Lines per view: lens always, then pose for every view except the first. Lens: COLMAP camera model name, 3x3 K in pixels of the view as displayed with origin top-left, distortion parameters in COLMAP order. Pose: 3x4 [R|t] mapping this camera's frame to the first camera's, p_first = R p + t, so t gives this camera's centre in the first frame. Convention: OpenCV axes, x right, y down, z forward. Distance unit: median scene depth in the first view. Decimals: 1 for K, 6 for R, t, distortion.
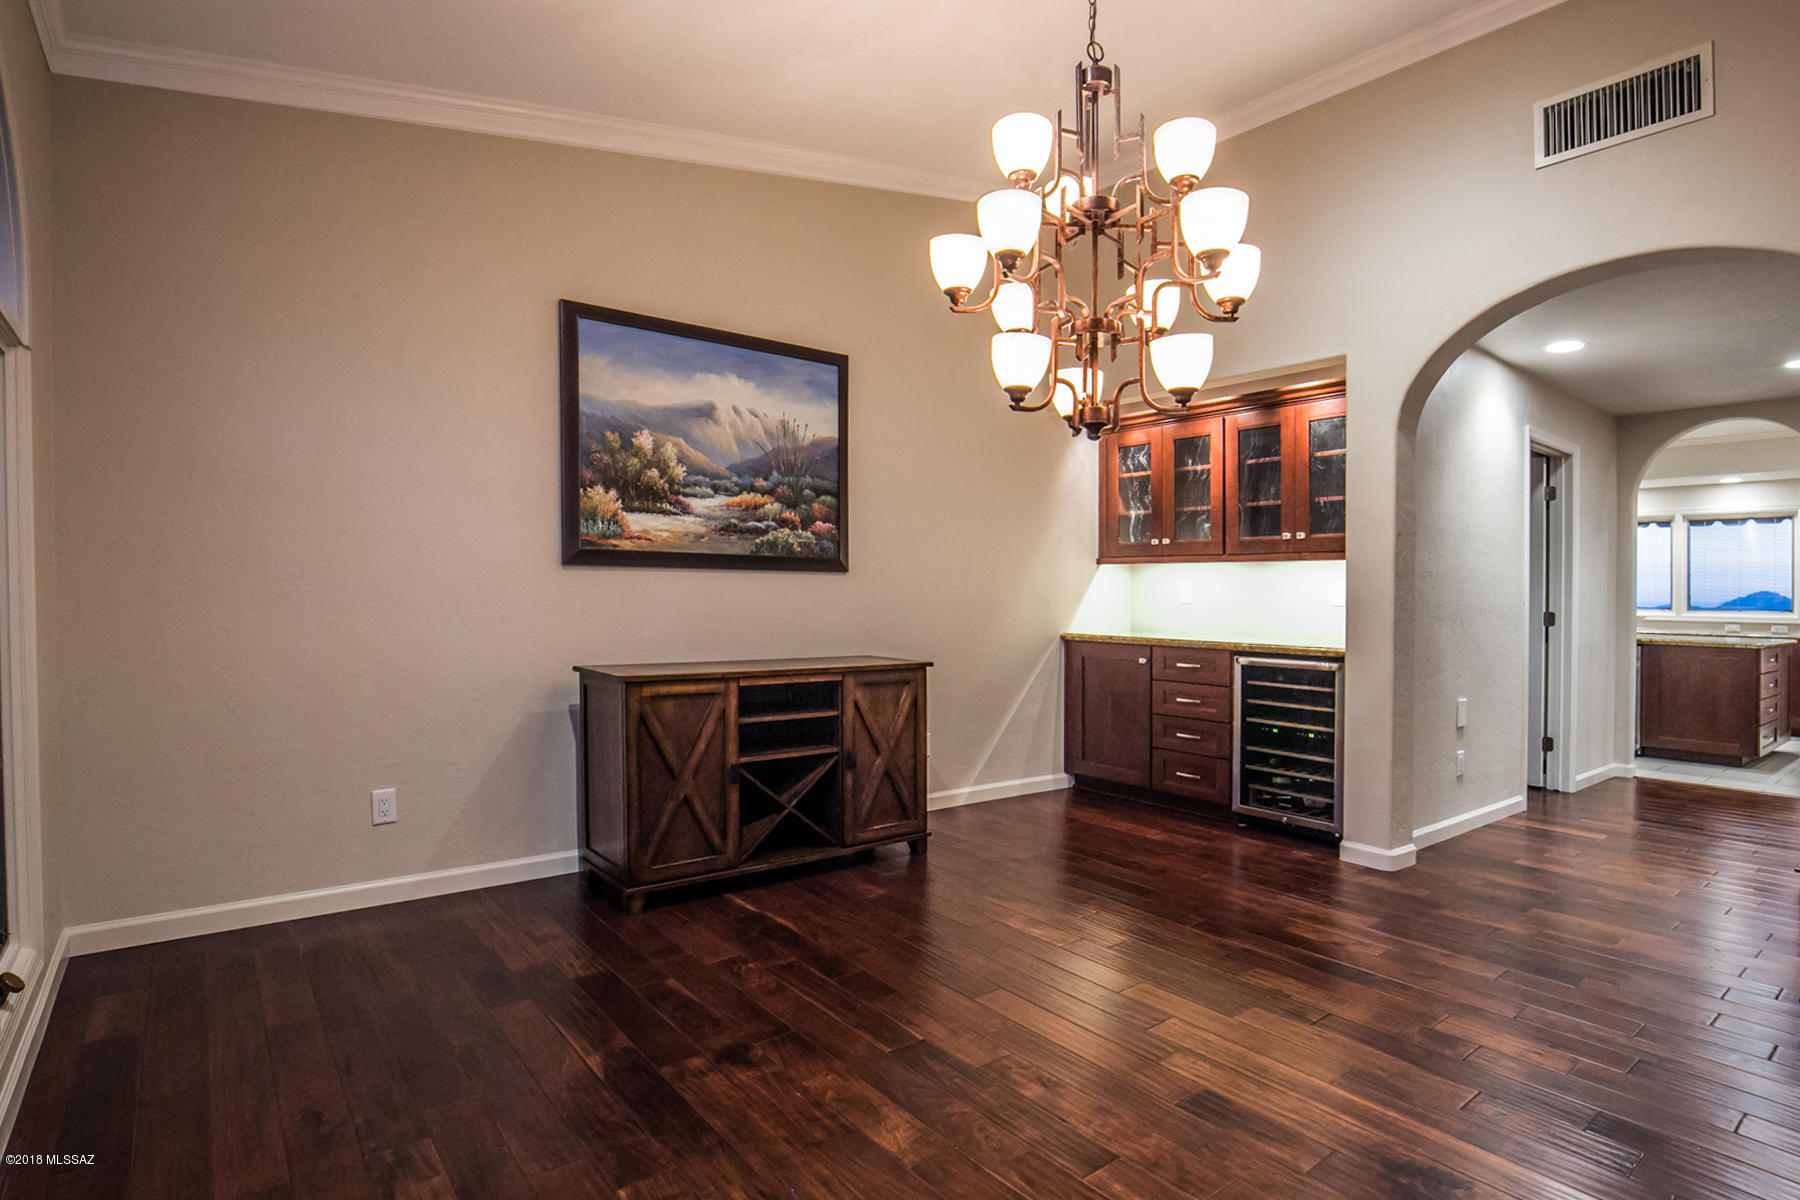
lens RADIAL K [[887.8, 0, 893.3], [0, 887.8, 595.3], [0, 0, 1]] dist [0.006842, -0.000099]
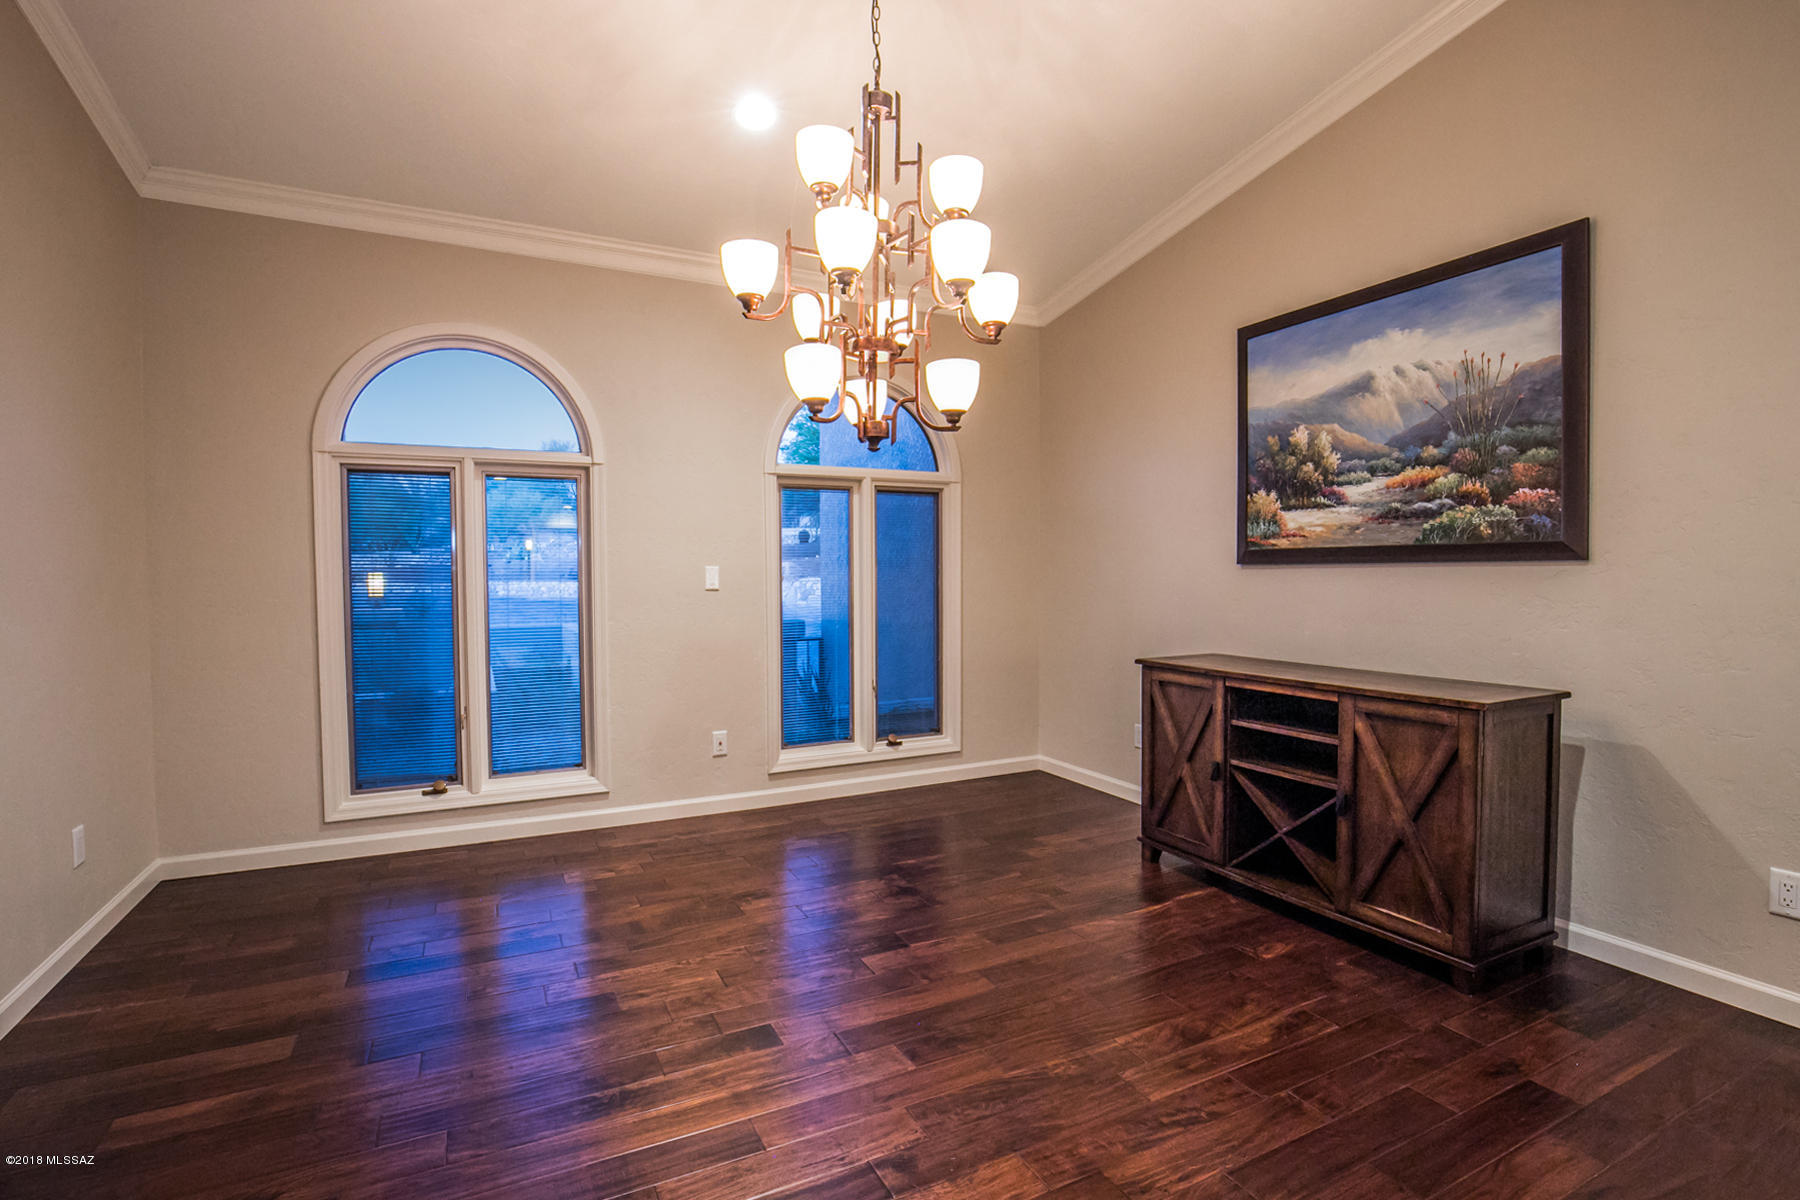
lens RADIAL K [[887.8, 0, 893.4], [0, 887.8, 604.2], [0, 0, 1]] dist [0.006842, -0.000099]
pose [[-0.177200, 0.022842, -0.983910, 0.749118], [-0.003447, 0.999710, 0.023830, -0.009027], [0.984169, 0.007615, -0.177070, 0.703710]]
